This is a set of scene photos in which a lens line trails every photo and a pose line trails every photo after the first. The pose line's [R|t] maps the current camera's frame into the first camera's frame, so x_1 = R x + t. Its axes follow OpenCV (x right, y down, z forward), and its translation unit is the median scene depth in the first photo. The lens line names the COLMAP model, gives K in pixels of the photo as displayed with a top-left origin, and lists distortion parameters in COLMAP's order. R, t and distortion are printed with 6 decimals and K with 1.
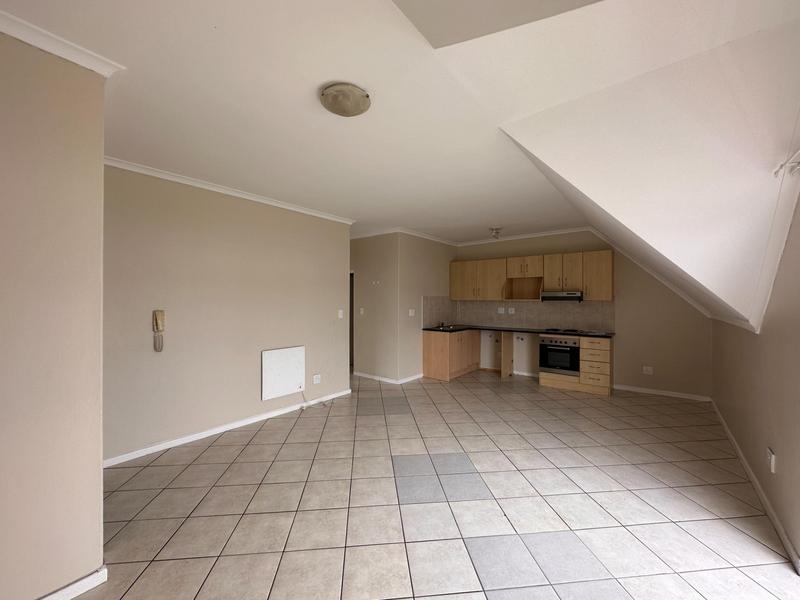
lens RADIAL K [[322.2, 0, 400.0], [0, 322.2, 300.0], [0, 0, 1]] dist [0.000453, -0.000012]
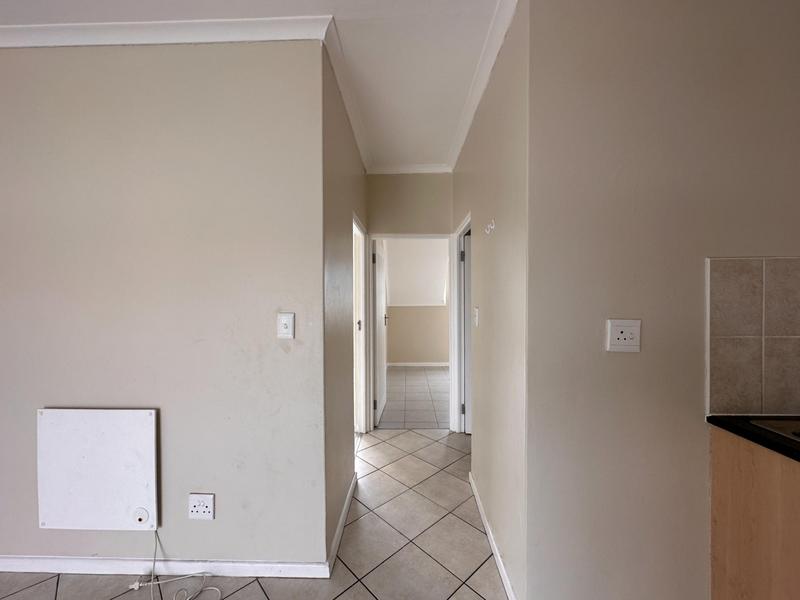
lens RADIAL K [[322.2, 0, 400.0], [0, 322.2, 300.0], [0, 0, 1]] dist [0.000453, -0.000012]
pose [[0.596874, -0.001580, -0.802333, 0.146639], [0.005067, 0.999986, 0.001801, 0.016163], [0.802319, -0.005141, 0.596874, 0.886026]]
